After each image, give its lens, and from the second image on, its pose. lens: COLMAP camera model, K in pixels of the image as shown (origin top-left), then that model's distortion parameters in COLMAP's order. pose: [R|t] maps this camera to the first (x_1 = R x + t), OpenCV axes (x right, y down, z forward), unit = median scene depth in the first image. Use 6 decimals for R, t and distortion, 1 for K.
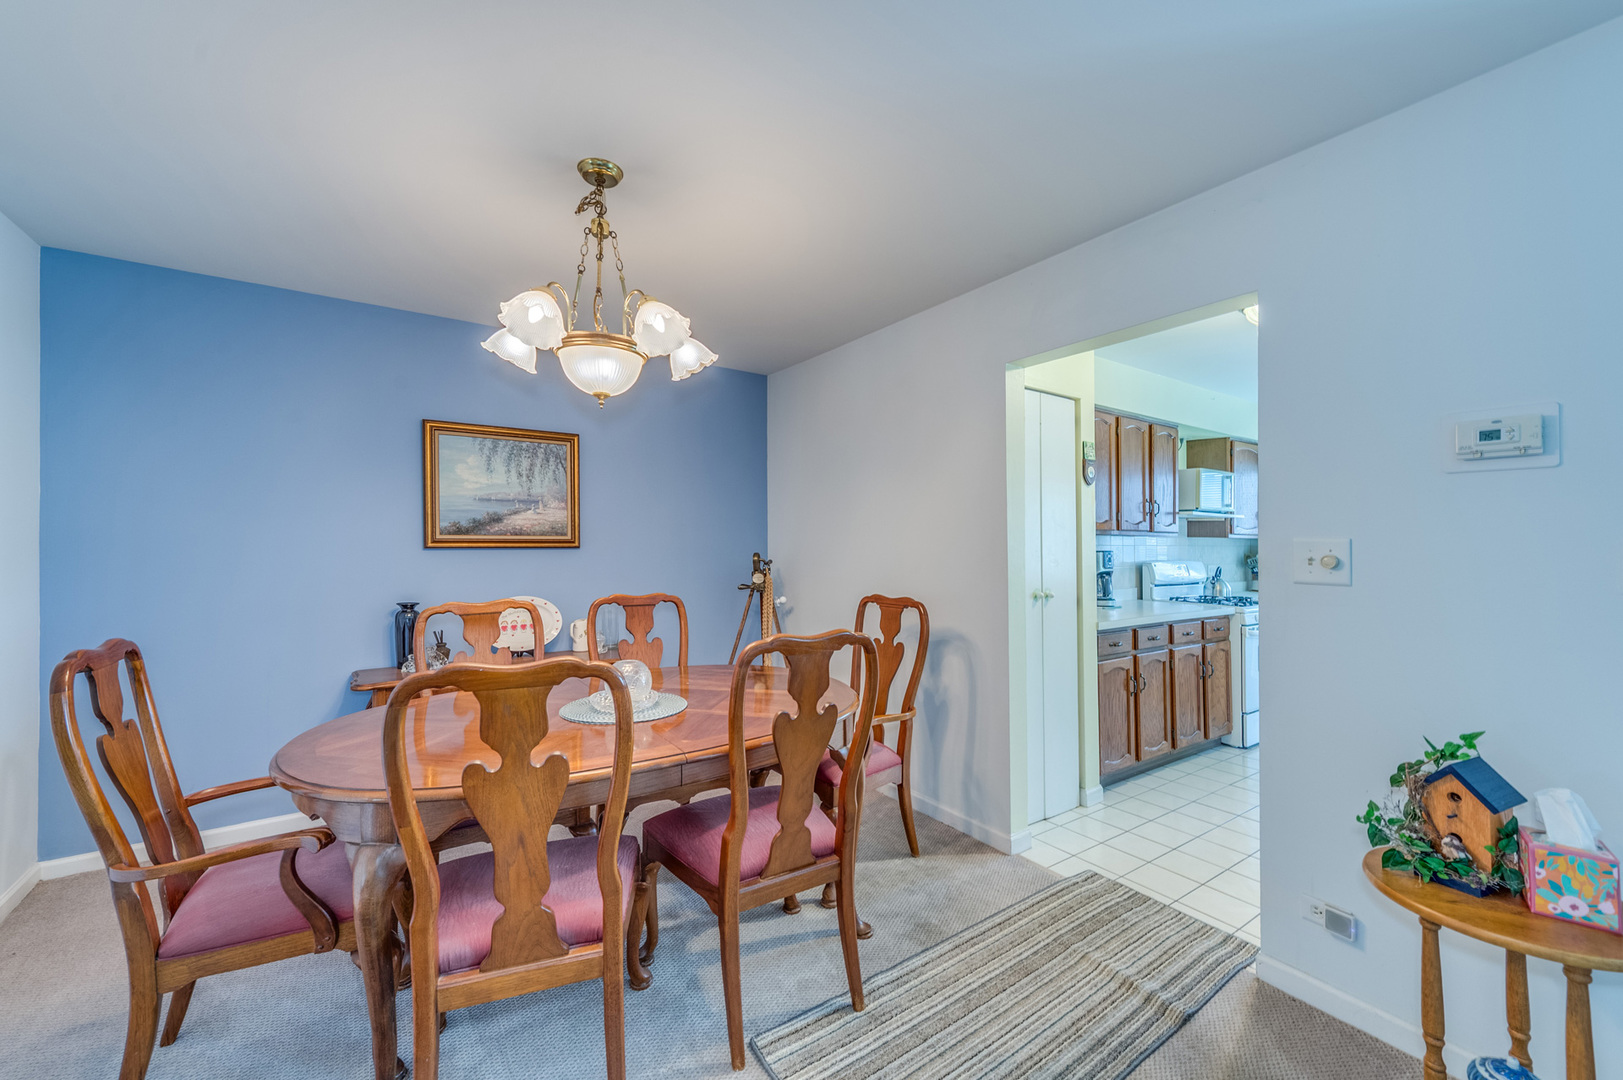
lens RADIAL K [[640.4, 0, 803.2], [0, 640.4, 533.5], [0, 0, 1]] dist [0.023790, -0.021232]
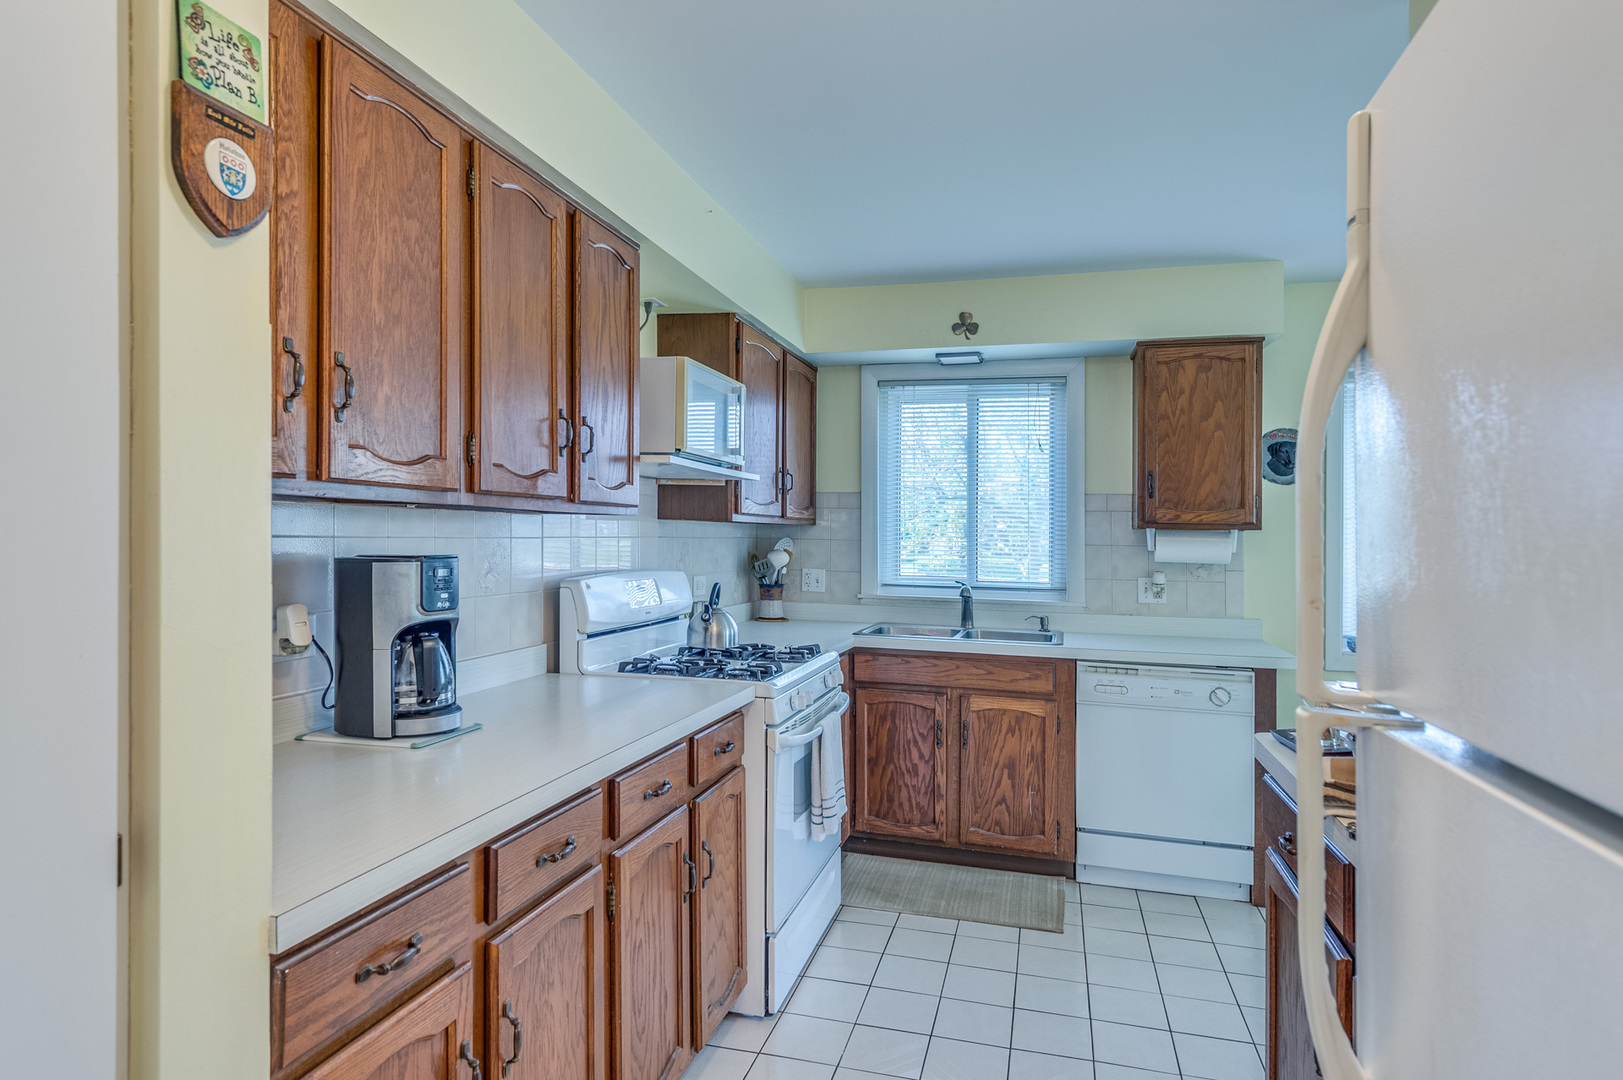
lens RADIAL K [[899.4, 0, 803.6], [0, 899.4, 521.1], [0, 0, 1]] dist [0.045446, -0.000284]
pose [[0.766144, 0.006625, 0.642635, 0.308750], [-0.006703, 0.999975, -0.002318, 0.008952], [-0.642634, -0.002532, 0.766169, 0.516401]]
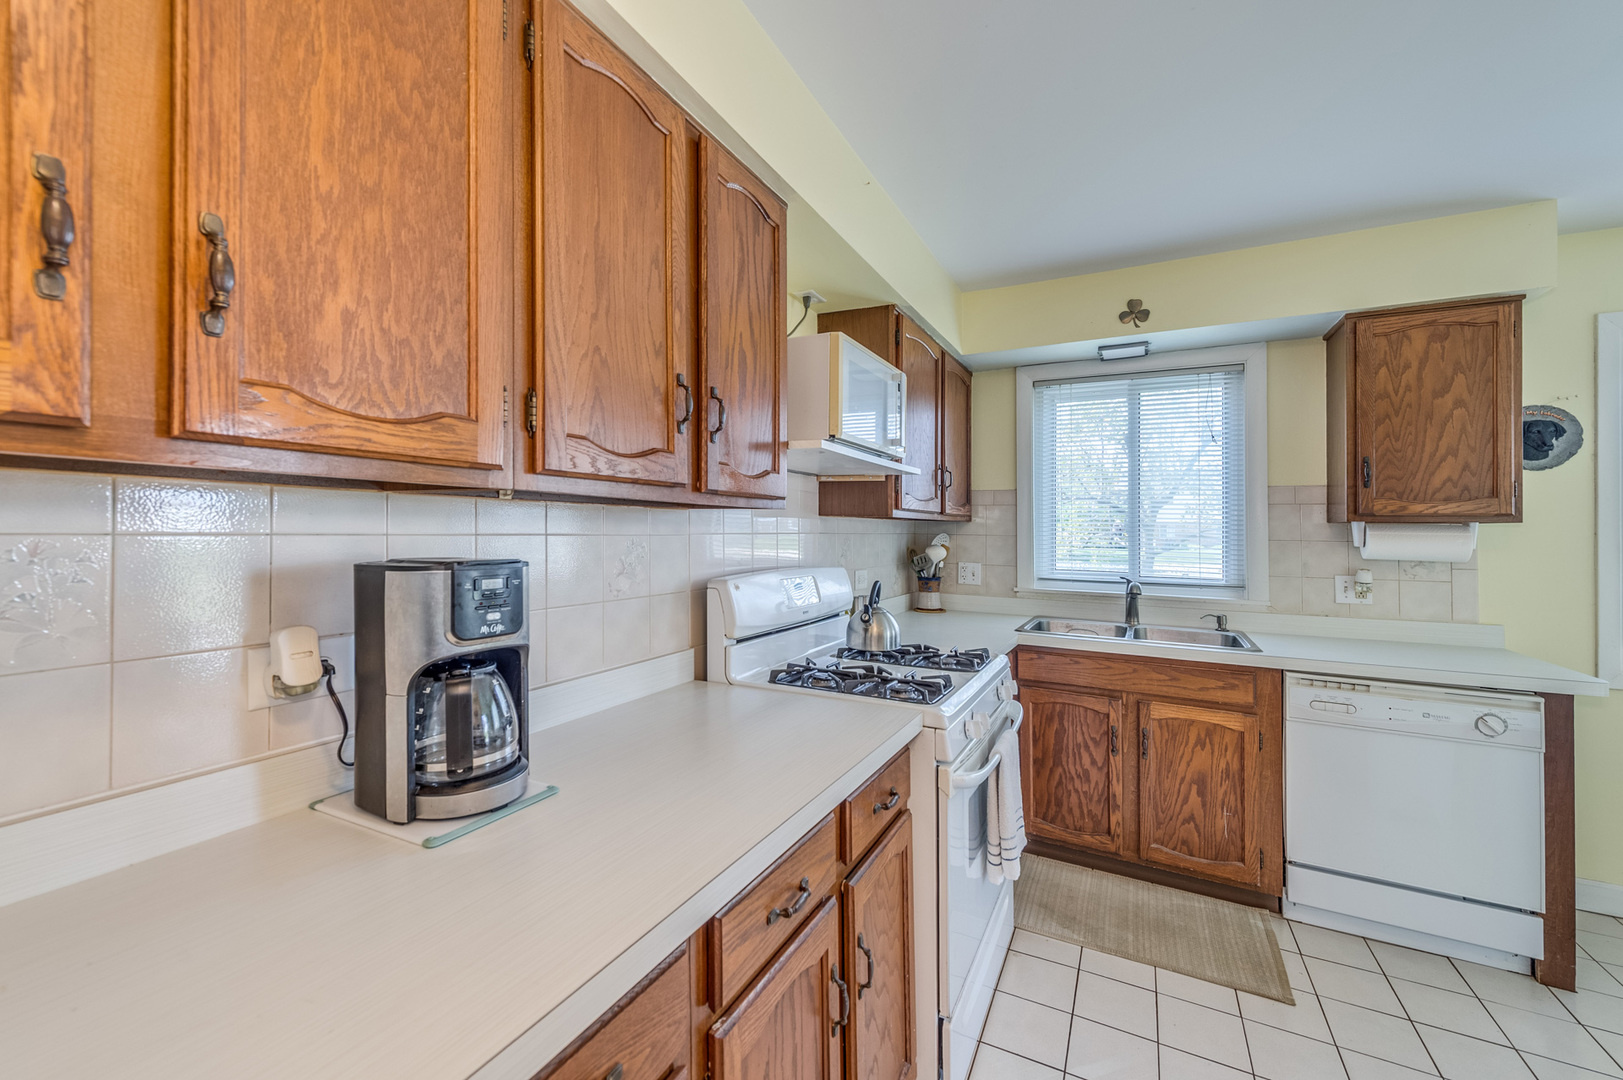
lens RADIAL K [[641.3, 0, 815.3], [0, 641.3, 528.6], [0, 0, 1]] dist [0.009393, -0.000408]
pose [[0.876879, -0.004232, 0.480693, 0.442774], [-0.000478, 0.999953, 0.009675, 0.012359], [-0.480711, -0.008714, 0.876836, 0.707223]]
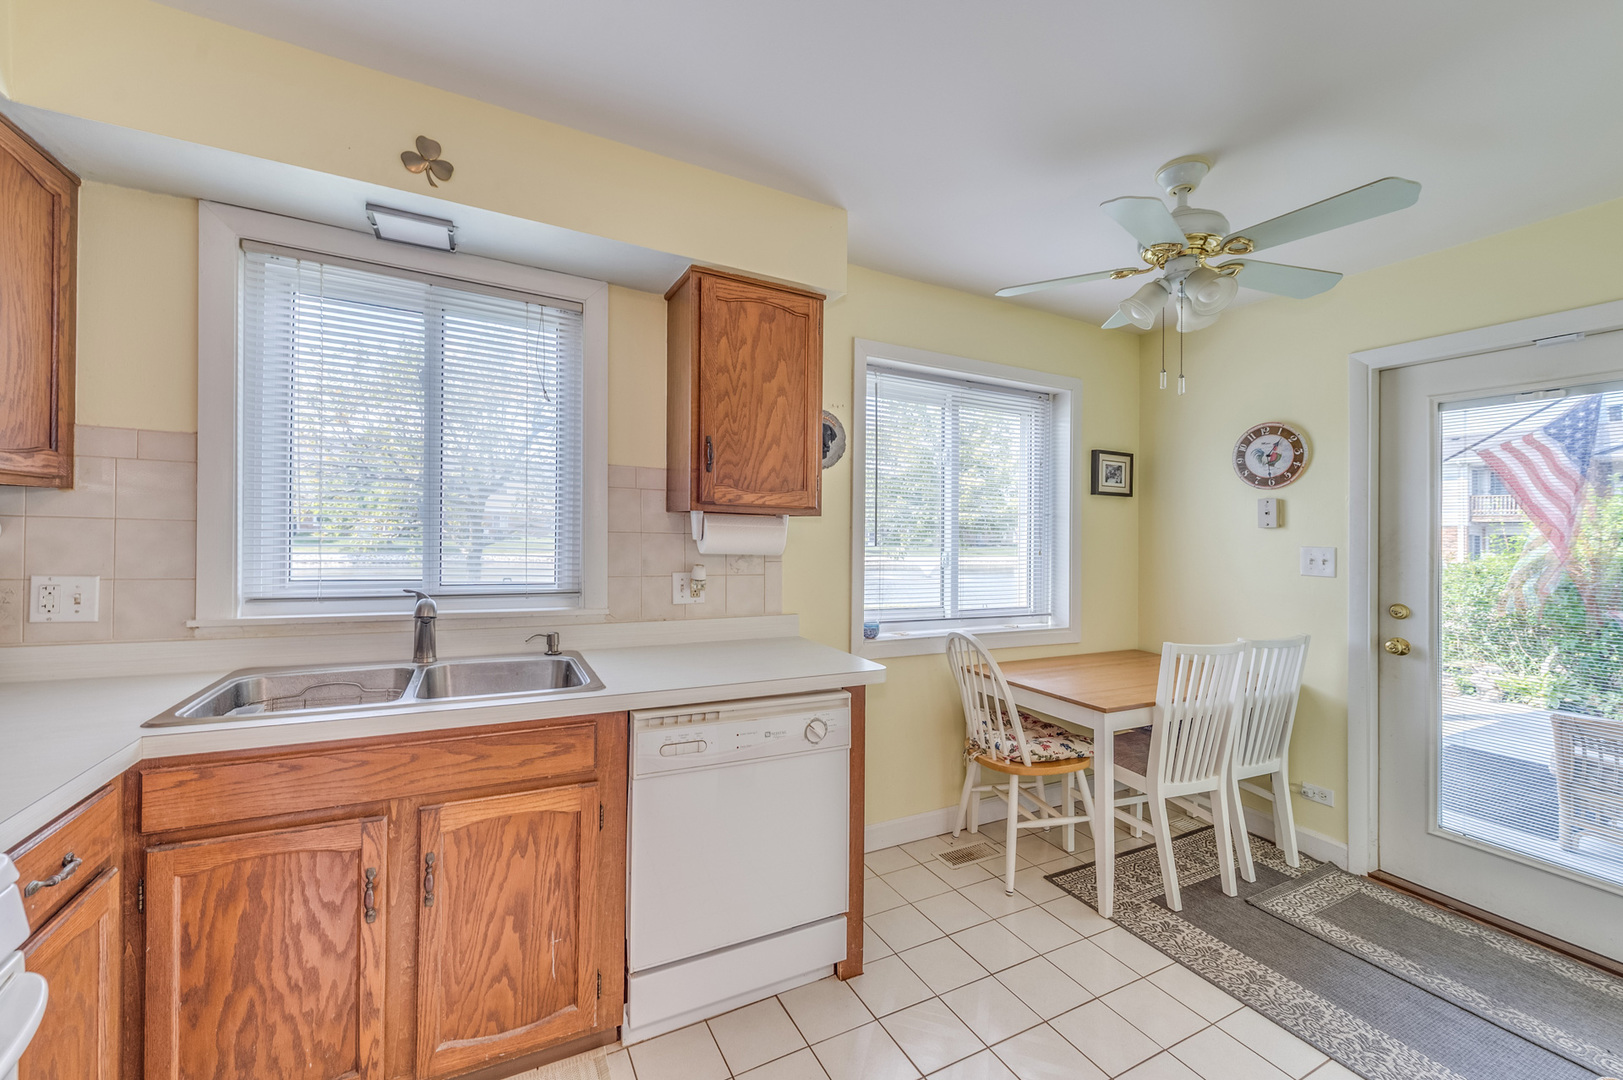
lens RADIAL K [[634.3, 0, 826.4], [0, 634.3, 535.8], [0, 0, 1]] dist [0.010240, -0.003776]
pose [[0.096677, -0.017685, 0.995159, 0.657393], [-0.028859, 0.999372, 0.020564, 0.017446], [-0.994897, -0.030707, 0.096106, 0.829158]]
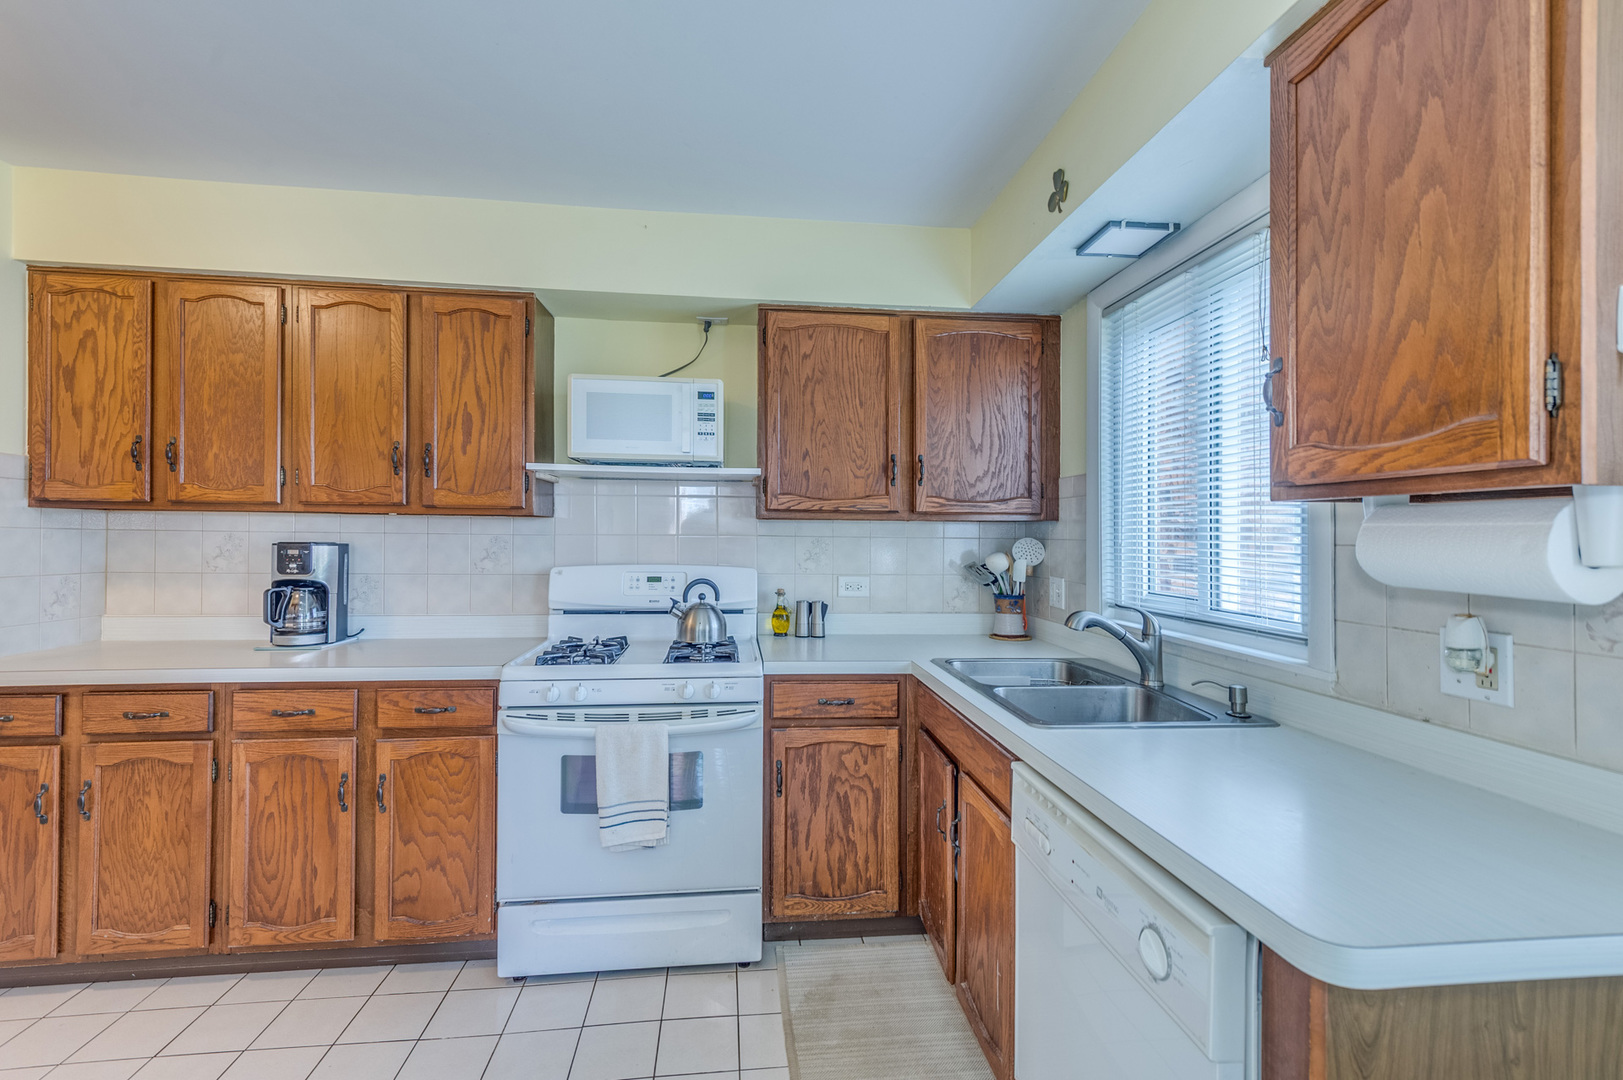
lens RADIAL K [[738.1, 0, 811.5], [0, 738.1, 540.0], [0, 0, 1]] dist [0.015827, -0.000080]
pose [[0.881176, -0.004251, -0.472770, 1.085185], [0.006316, 0.999976, 0.002781, 0.024630], [0.472746, -0.005437, 0.881182, 0.625780]]
